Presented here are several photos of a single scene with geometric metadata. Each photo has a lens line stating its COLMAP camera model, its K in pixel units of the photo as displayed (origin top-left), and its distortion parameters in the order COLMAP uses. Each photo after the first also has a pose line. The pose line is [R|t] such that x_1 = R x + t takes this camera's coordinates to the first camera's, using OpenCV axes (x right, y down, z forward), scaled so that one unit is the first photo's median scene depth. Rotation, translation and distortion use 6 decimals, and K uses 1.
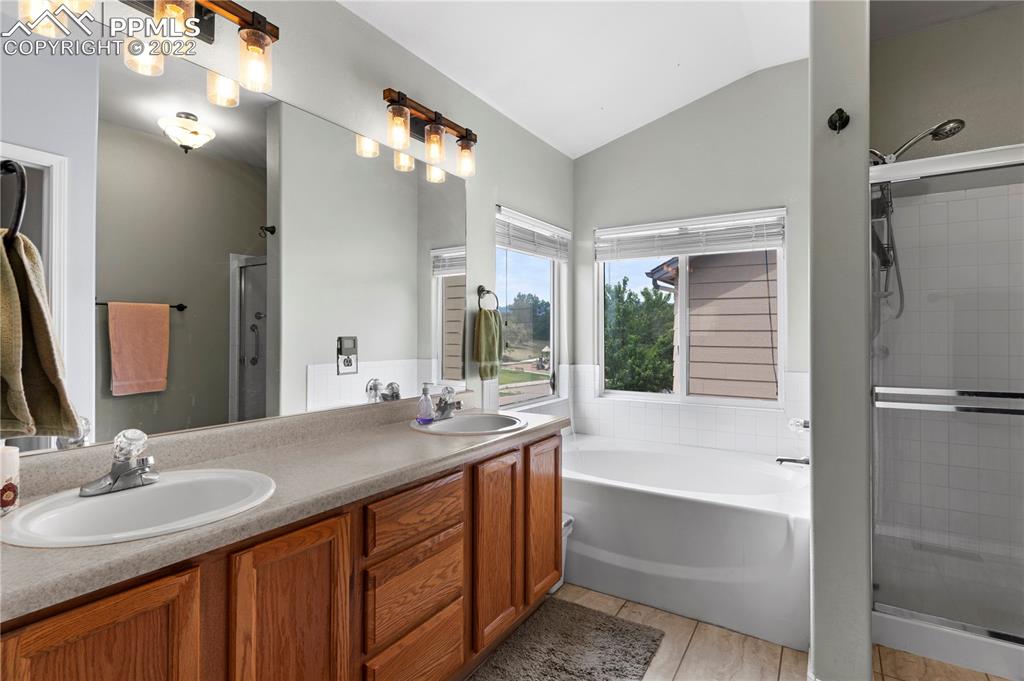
lens RADIAL K [[500.6, 0, 515.8], [0, 500.6, 334.5], [0, 0, 1]] dist [0.001913, -0.000087]
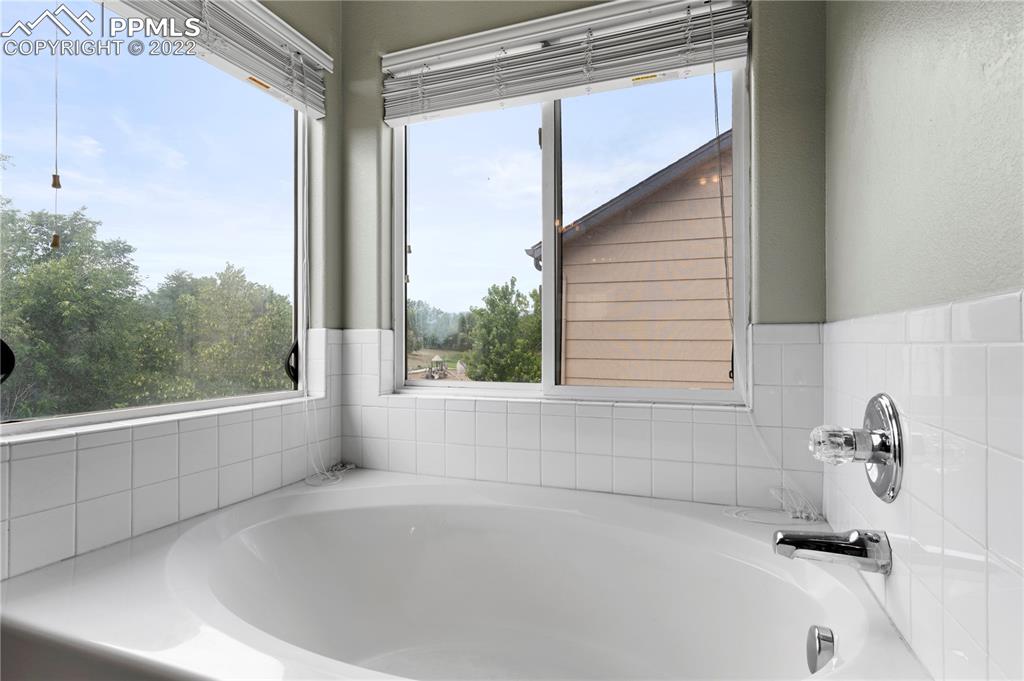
lens RADIAL K [[536.3, 0, 509.4], [0, 536.3, 344.5], [0, 0, 1]] dist [0.012438, -0.004379]
pose [[0.979397, 0.002203, 0.201932, 0.171064], [-0.003187, 0.999985, 0.004548, 0.071609], [-0.201919, -0.005098, 0.979389, 0.440882]]
